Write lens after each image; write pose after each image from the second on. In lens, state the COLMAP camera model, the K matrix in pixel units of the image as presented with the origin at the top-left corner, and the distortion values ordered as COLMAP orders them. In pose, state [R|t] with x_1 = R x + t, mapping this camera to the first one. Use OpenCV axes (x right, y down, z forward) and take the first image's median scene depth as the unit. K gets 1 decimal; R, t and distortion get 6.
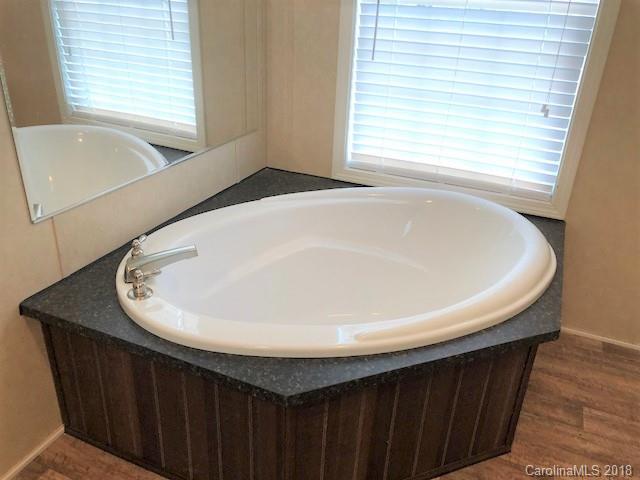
lens RADIAL K [[547.7, 0, 320.0], [0, 547.7, 240.0], [0, 0, 1]] dist [0.068816, -0.000954]
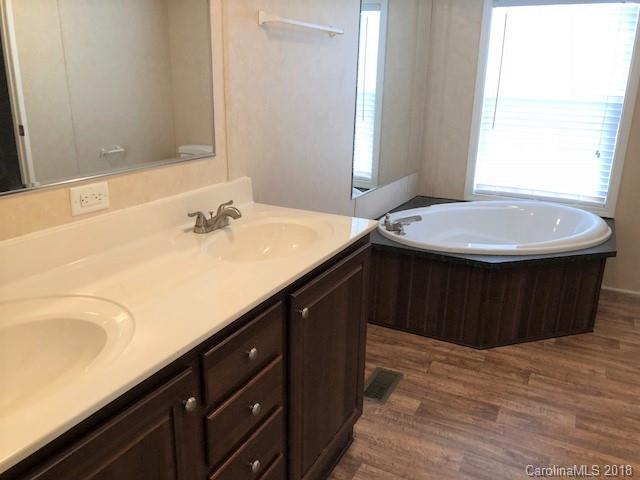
lens RADIAL K [[547.7, 0, 320.0], [0, 547.7, 240.0], [0, 0, 1]] dist [0.068816, -0.000954]
pose [[0.998390, -0.000077, -0.056722, -0.376412], [-0.009245, 0.986407, -0.164058, 0.336732], [0.055964, 0.164318, 0.984819, -0.751858]]
